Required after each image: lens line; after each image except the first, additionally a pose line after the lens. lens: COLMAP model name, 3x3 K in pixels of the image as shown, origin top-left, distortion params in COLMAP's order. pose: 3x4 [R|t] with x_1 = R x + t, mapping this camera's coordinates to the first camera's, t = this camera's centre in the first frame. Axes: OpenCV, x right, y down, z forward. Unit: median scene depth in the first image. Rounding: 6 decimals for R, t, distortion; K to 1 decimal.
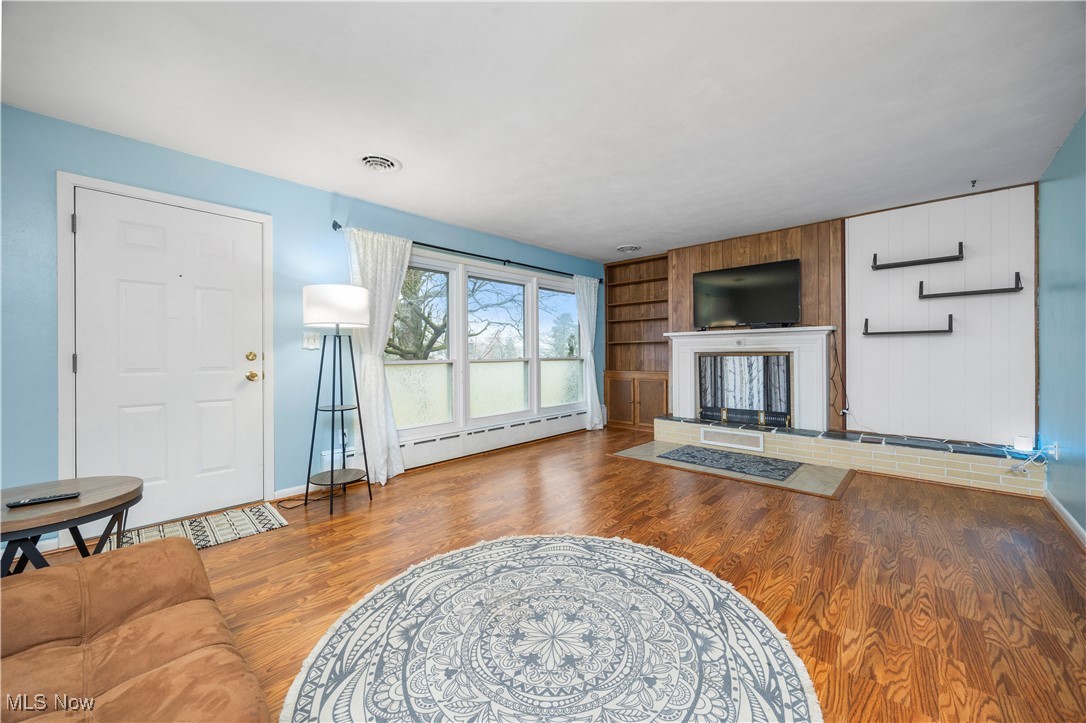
lens RADIAL K [[411.7, 0, 541.8], [0, 411.7, 354.7], [0, 0, 1]] dist [-0.001364, -0.000081]
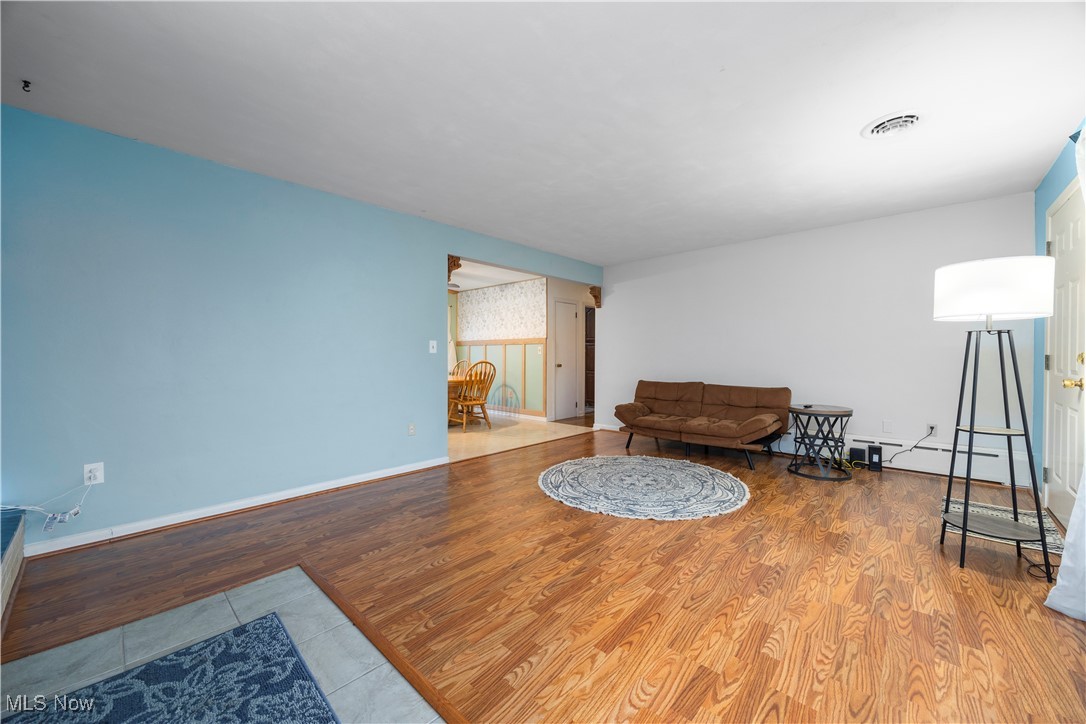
lens RADIAL K [[416.2, 0, 544.4], [0, 416.2, 359.5], [0, 0, 1]] dist [-0.001370, -0.000257]
pose [[-0.999950, 0.007095, -0.006982, 0.247994], [0.007011, 0.999905, 0.011893, -0.007495], [0.007065, 0.011843, -0.999905, 1.457541]]
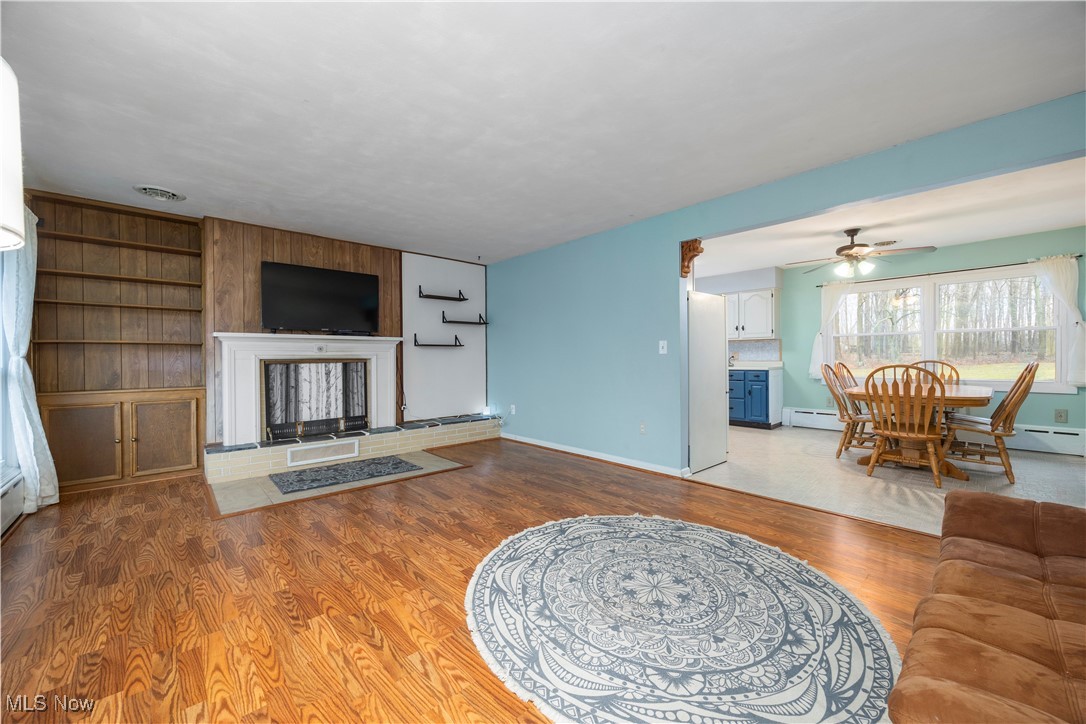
lens RADIAL K [[416.2, 0, 544.4], [0, 416.2, 359.5], [0, 0, 1]] dist [-0.001370, -0.000257]
pose [[0.079365, 0.001383, 0.996845, -0.549934], [0.008085, 0.999965, -0.002031, 0.001188], [-0.996813, 0.008220, 0.079351, 0.541310]]
